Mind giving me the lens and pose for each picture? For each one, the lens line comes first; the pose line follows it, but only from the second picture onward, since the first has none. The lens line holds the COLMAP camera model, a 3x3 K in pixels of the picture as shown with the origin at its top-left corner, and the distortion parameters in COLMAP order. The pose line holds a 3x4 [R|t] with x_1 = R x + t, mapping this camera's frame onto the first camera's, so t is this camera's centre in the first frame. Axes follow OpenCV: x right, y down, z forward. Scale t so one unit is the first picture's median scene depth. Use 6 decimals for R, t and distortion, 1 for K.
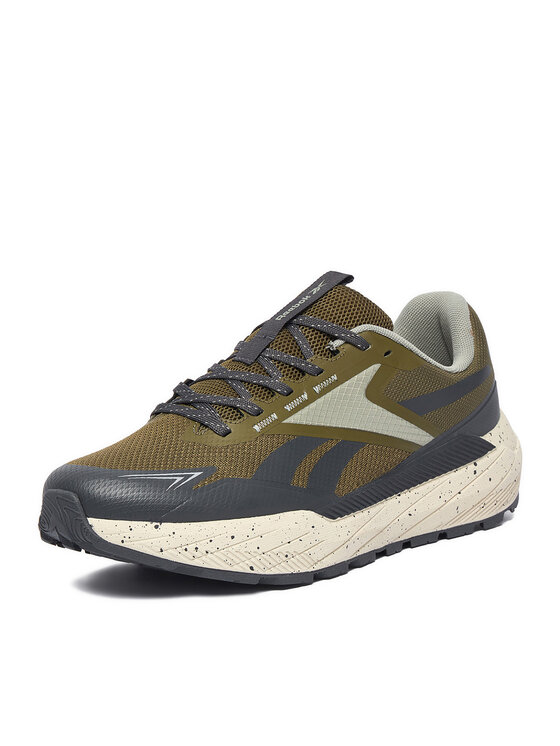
lens RADIAL K [[2316.7, 0, 279.4], [0, 2316.7, 373.3], [0, 0, 1]] dist [0.035824, 0.000000]
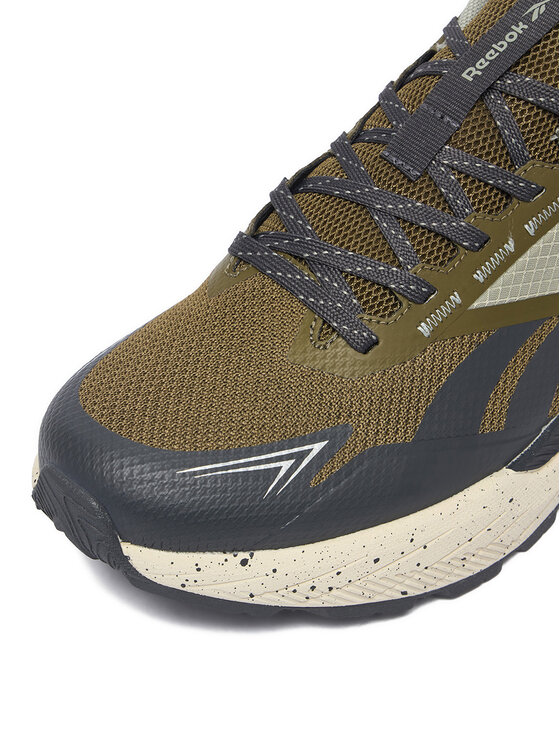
lens RADIAL K [[1971.5, 0, 279.7], [0, 1971.5, 372.4], [0, 0, 1]] dist [-0.058700, 0.000000]
pose [[0.999150, 0.036123, 0.019872, -0.053035], [-0.041187, 0.853114, 0.520096, -0.210280], [0.001834, -0.520473, 0.853876, 0.590068]]
